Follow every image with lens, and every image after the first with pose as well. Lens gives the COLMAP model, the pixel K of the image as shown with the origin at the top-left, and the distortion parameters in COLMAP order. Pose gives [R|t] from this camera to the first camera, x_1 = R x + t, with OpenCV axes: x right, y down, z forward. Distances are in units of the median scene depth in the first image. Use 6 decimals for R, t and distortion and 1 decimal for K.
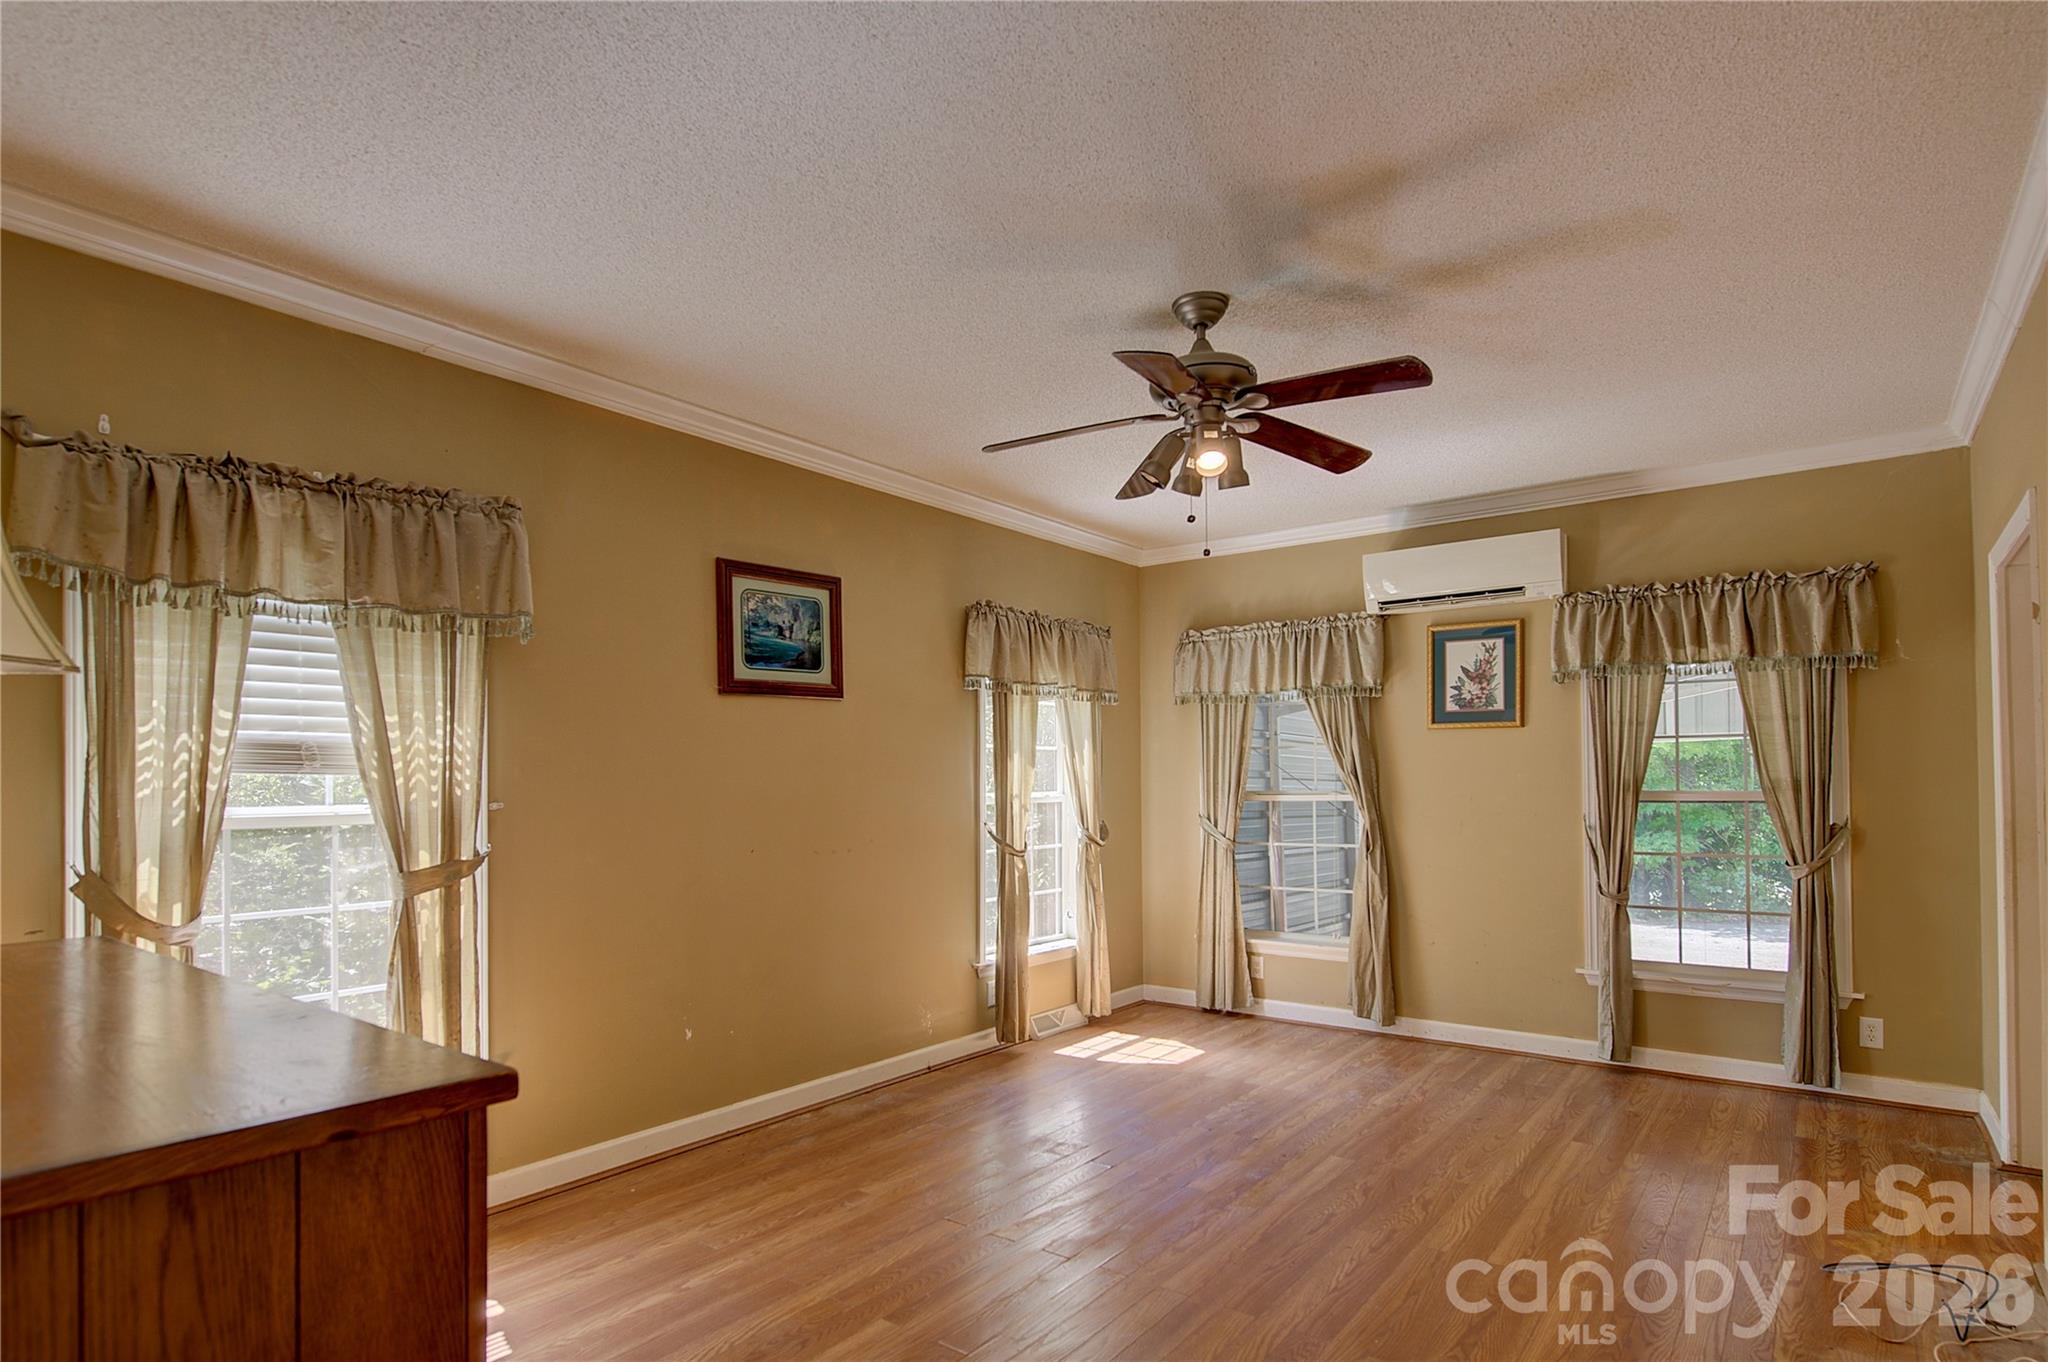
lens RADIAL K [[1079.7, 0, 1033.4], [0, 1079.7, 742.3], [0, 0, 1]] dist [-0.004286, -0.000594]
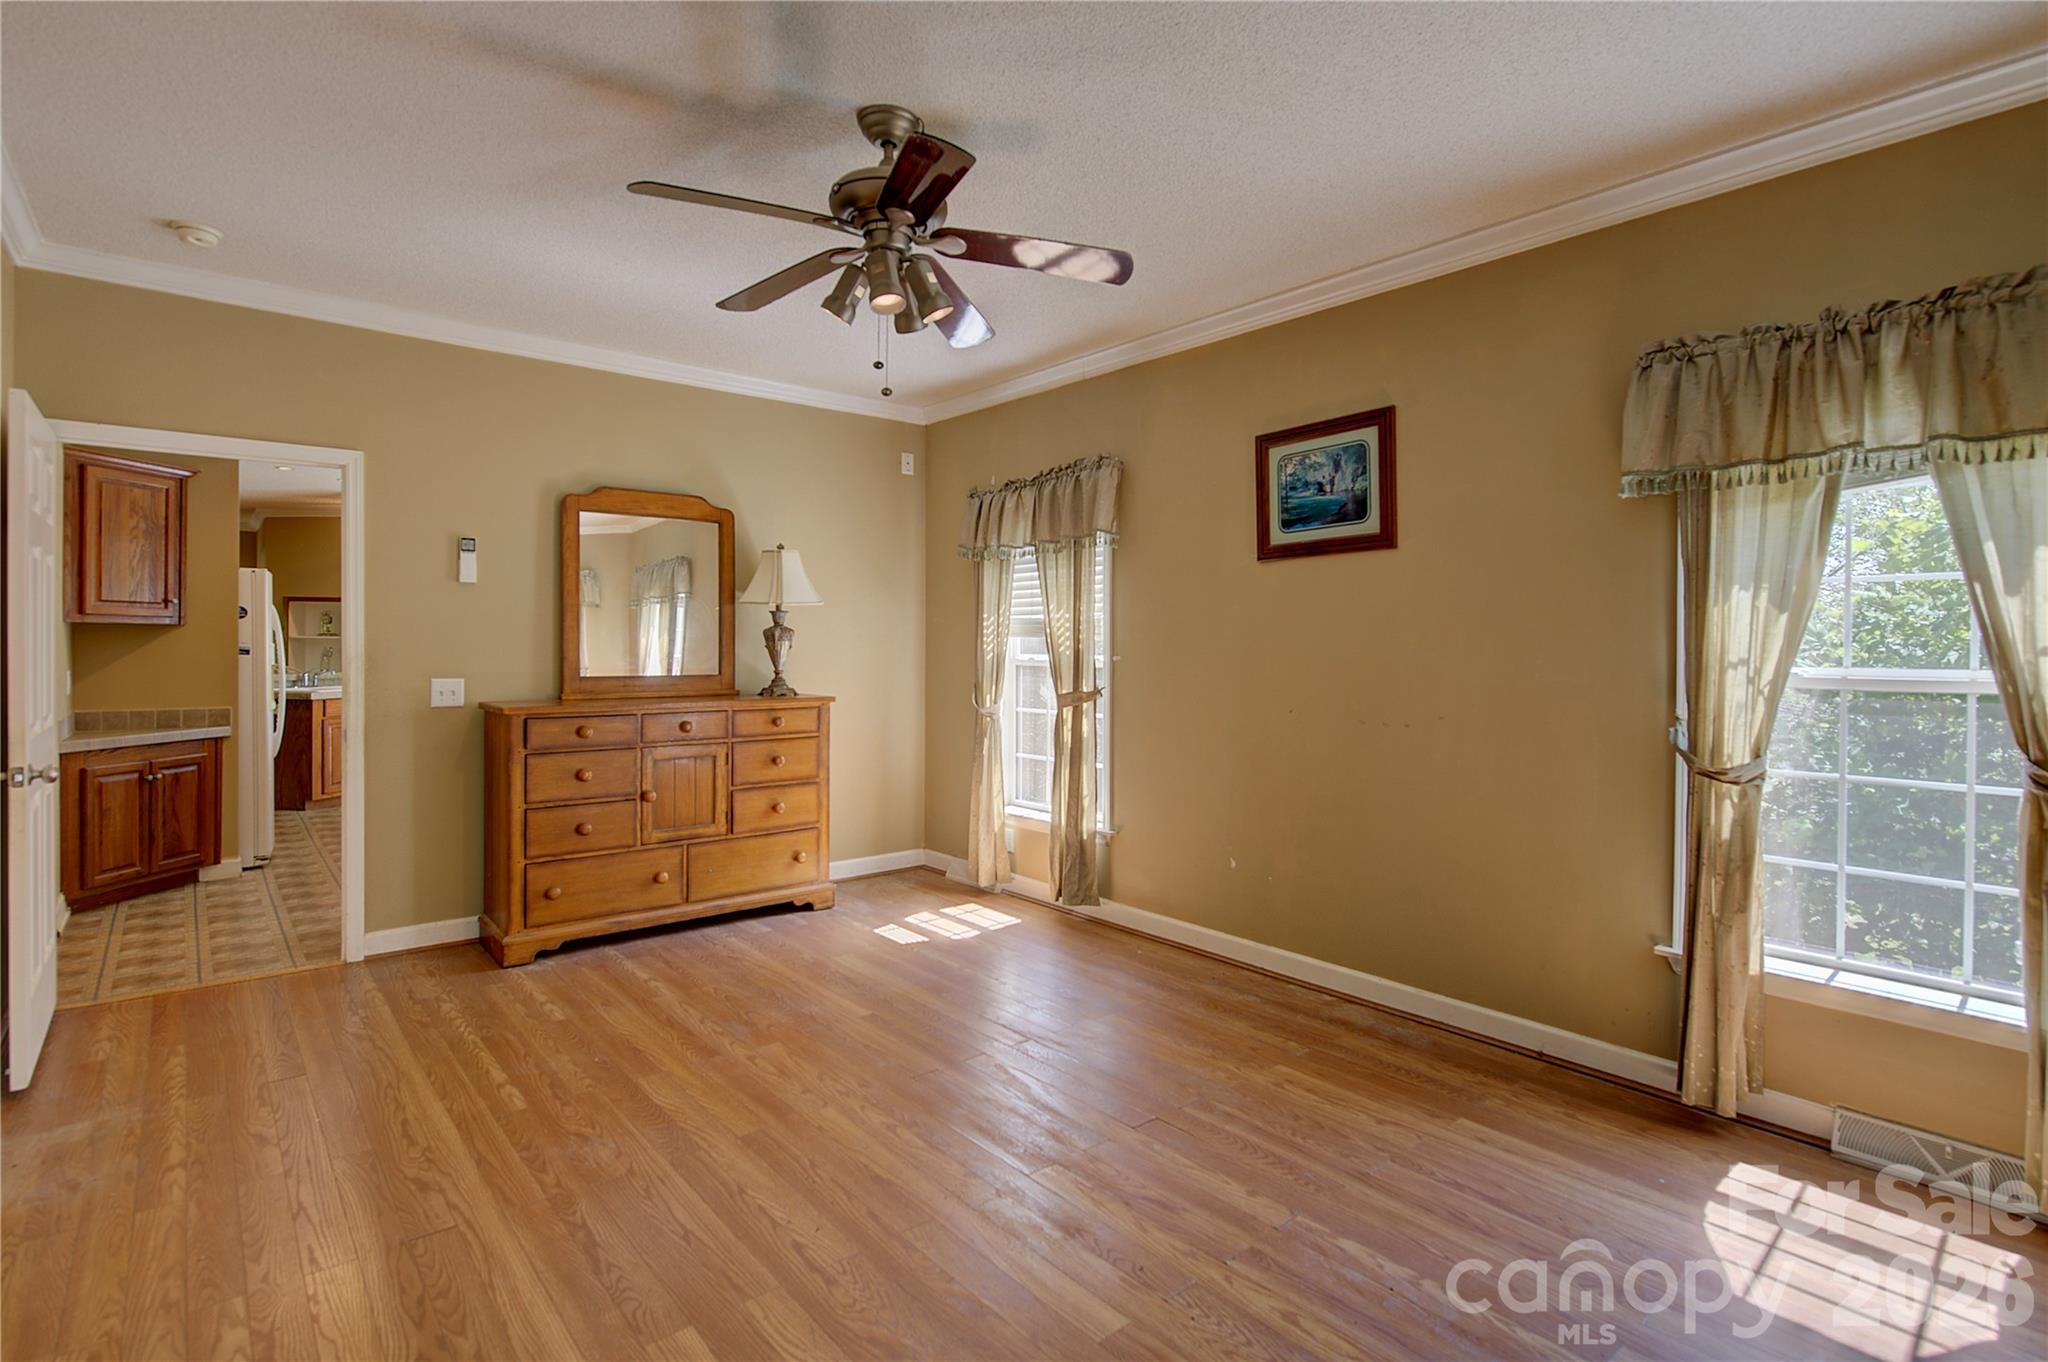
lens RADIAL K [[1005.9, 0, 1038.7], [0, 1005.9, 631.4], [0, 0, 1]] dist [-0.003176, -0.000617]
pose [[-0.227537, -0.007157, -0.973743, 0.713384], [0.032064, 0.999376, -0.014838, 0.031556], [0.973241, -0.034598, -0.227165, 0.976877]]
